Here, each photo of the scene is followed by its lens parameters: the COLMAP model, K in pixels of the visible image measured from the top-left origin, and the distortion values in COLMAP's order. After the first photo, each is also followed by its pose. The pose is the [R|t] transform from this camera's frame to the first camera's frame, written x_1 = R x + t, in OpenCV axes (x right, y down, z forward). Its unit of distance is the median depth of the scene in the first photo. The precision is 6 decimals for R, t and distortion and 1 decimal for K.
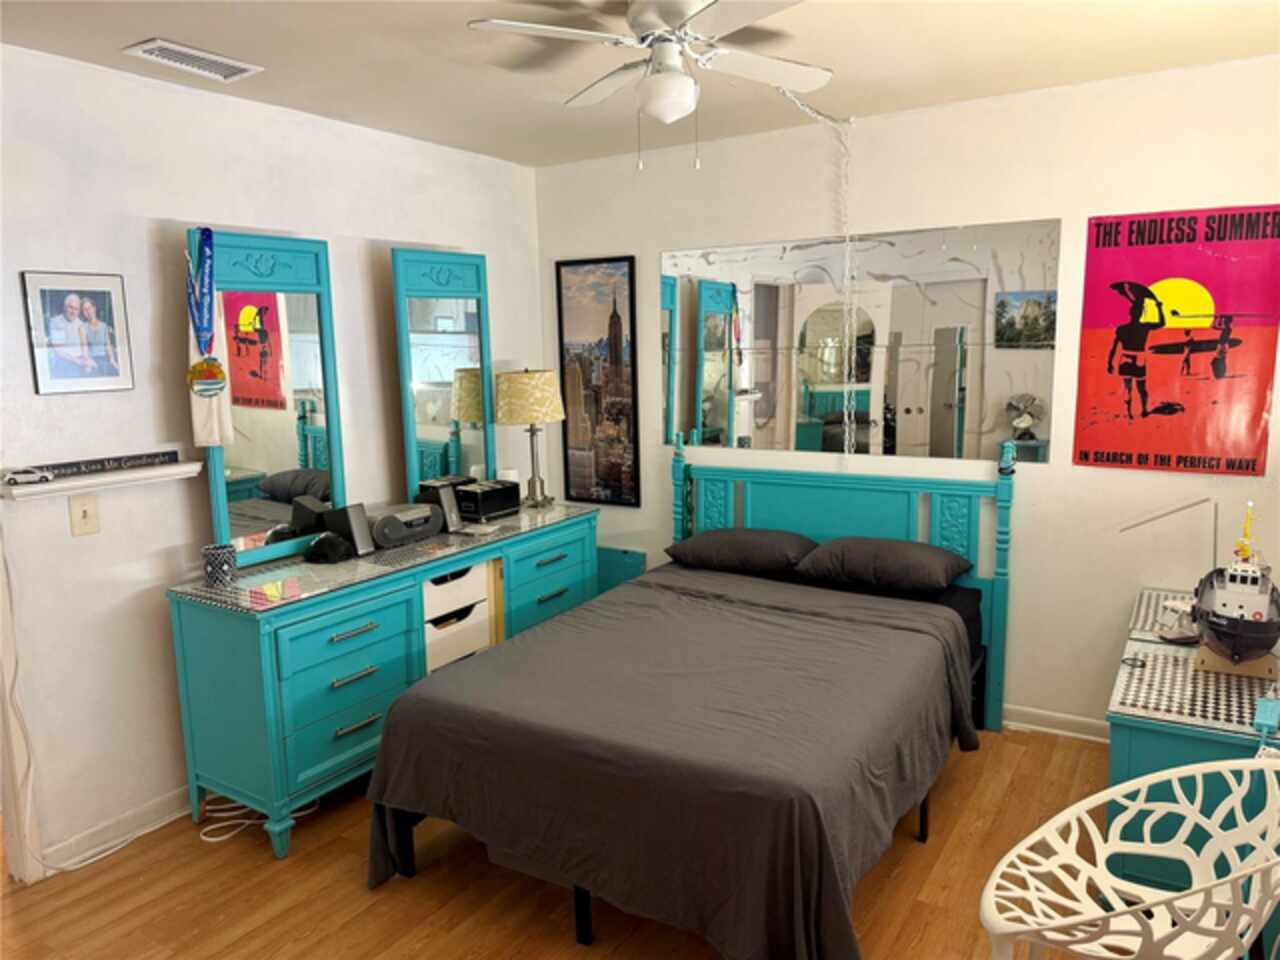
lens RADIAL K [[914.9, 0, 640.0], [0, 914.9, 476.3], [0, 0, 1]] dist [0.019059, -0.035445]
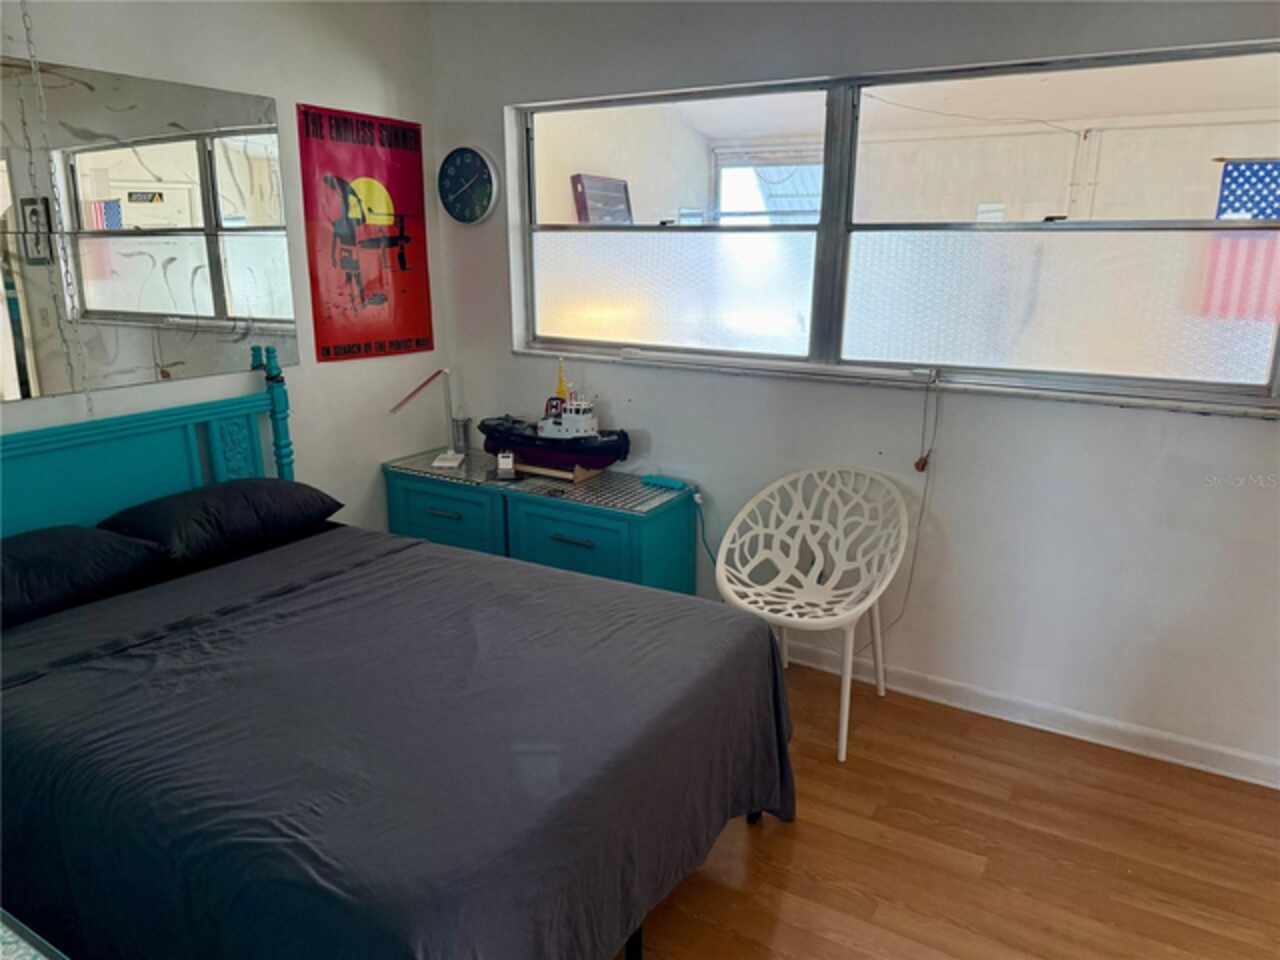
lens RADIAL K [[914.9, 0, 640.6], [0, 914.9, 485.5], [0, 0, 1]] dist [0.019059, -0.035445]
pose [[-0.037230, -0.237746, 0.970614, -0.582593], [0.139451, 0.960547, 0.240629, -0.080647], [-0.989529, 0.144311, -0.002608, 0.731009]]
